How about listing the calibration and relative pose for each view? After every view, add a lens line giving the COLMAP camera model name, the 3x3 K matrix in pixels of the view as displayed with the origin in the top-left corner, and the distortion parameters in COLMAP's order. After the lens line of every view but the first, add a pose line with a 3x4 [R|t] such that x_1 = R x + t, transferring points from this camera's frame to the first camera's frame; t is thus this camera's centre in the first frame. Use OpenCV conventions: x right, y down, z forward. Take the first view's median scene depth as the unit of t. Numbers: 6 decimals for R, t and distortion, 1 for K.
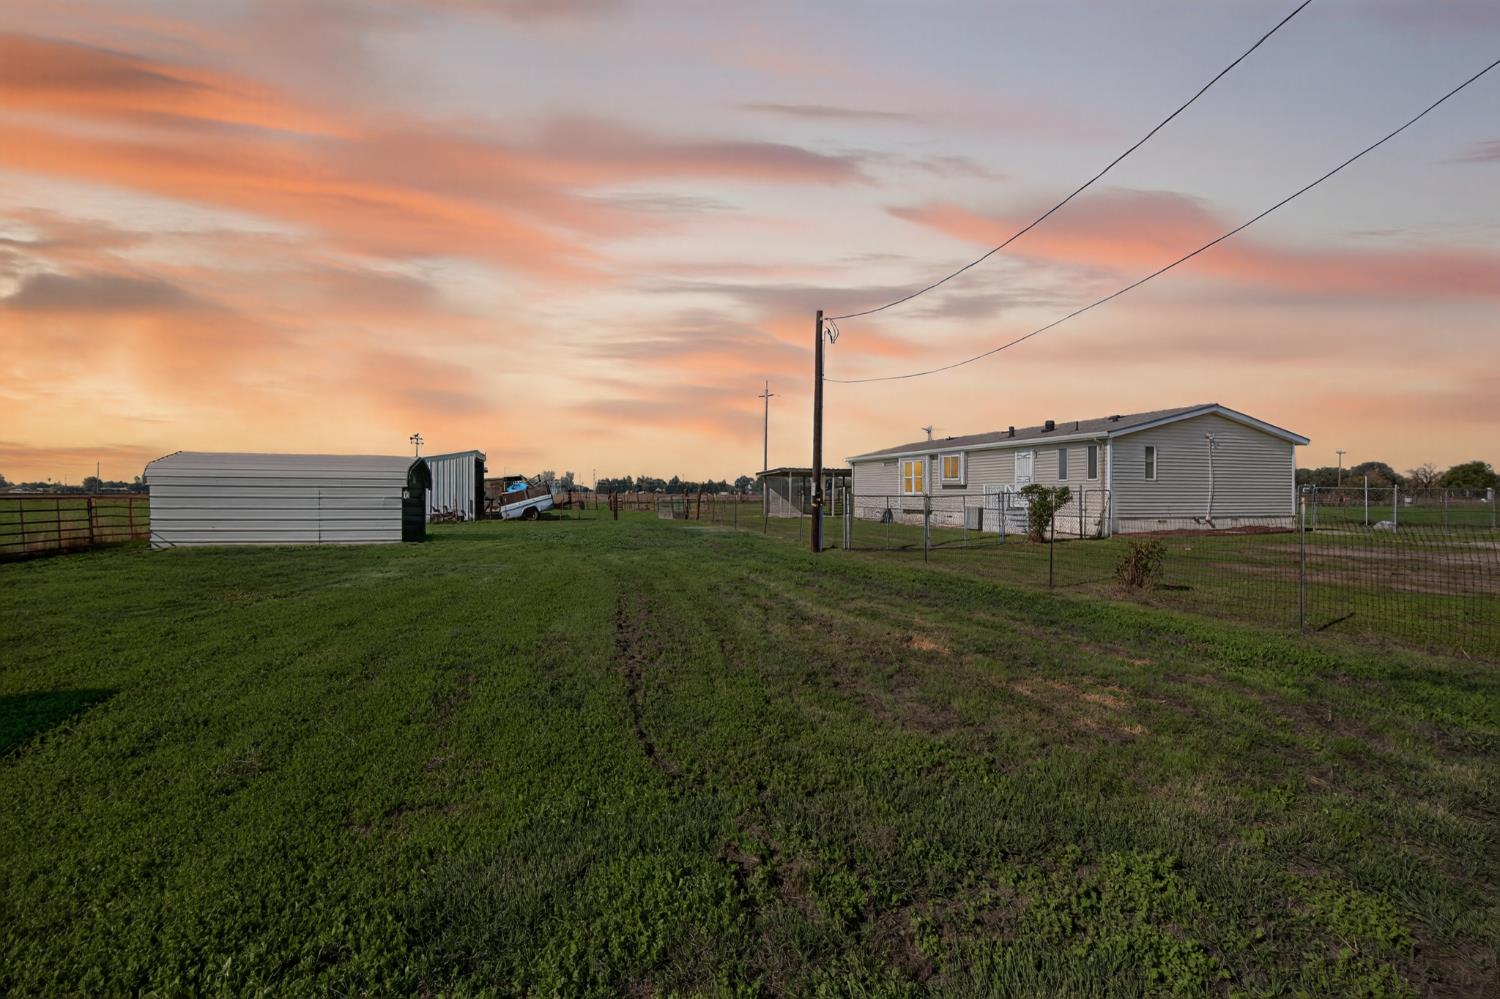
lens RADIAL K [[670.4, 0, 771.5], [0, 670.4, 503.6], [0, 0, 1]] dist [-0.002895, -0.000500]
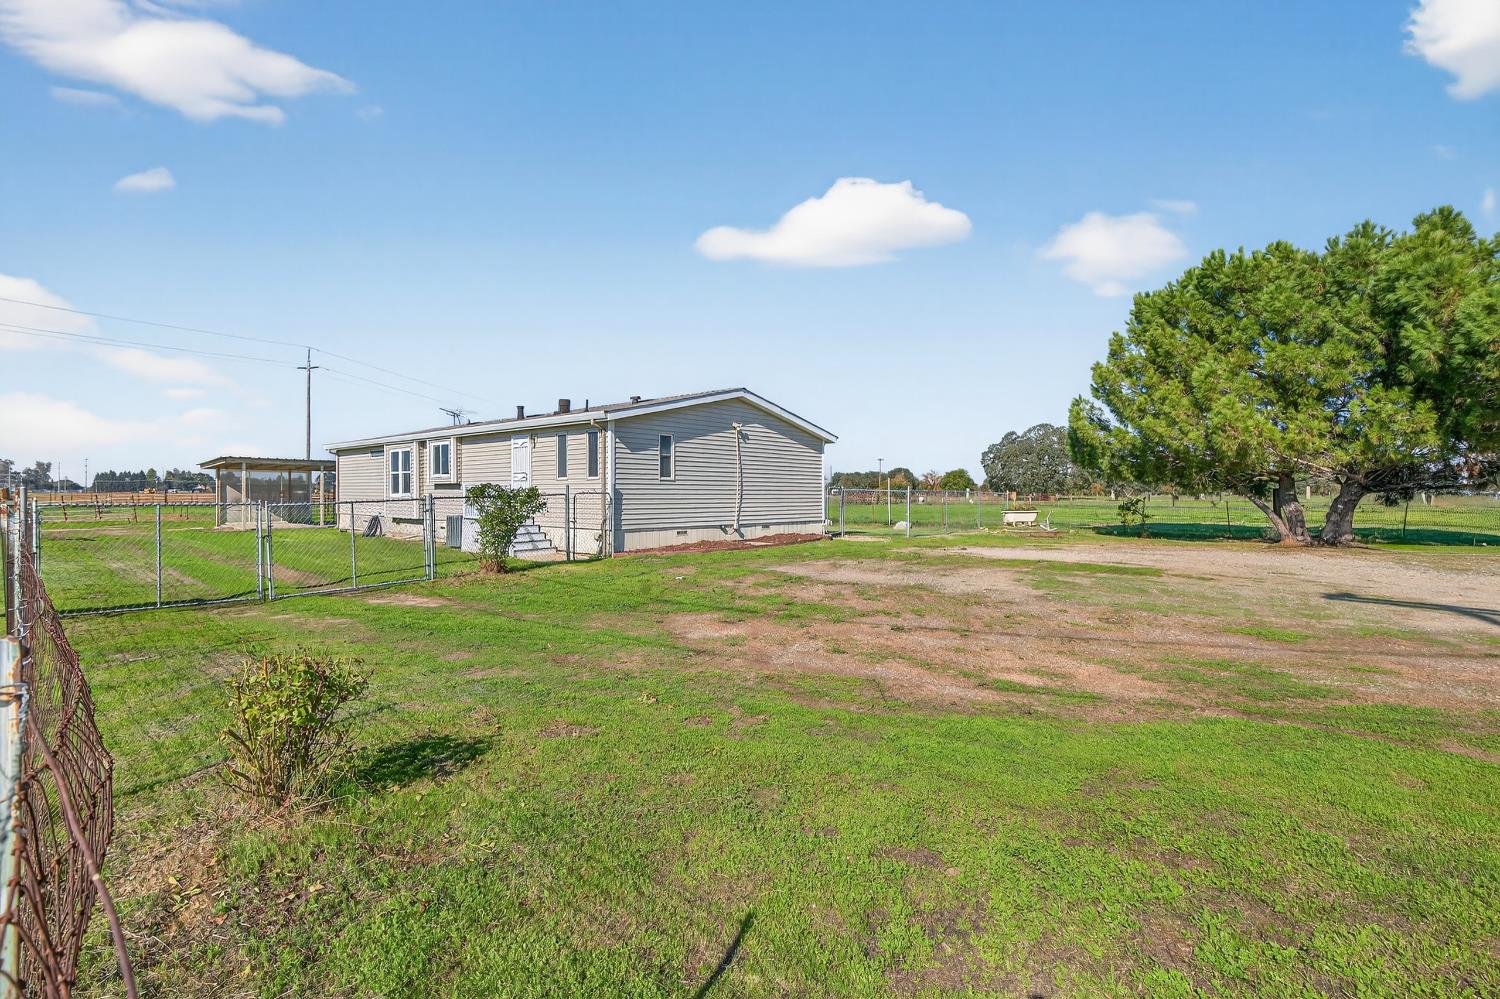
lens RADIAL K [[670.4, 0, 771.5], [0, 670.4, 503.6], [0, 0, 1]] dist [-0.002895, -0.000500]
pose [[0.858133, -0.008603, 0.513355, 0.259198], [0.007446, 0.999963, 0.004310, -0.009302], [-0.513374, 0.000124, 0.858165, 0.262503]]
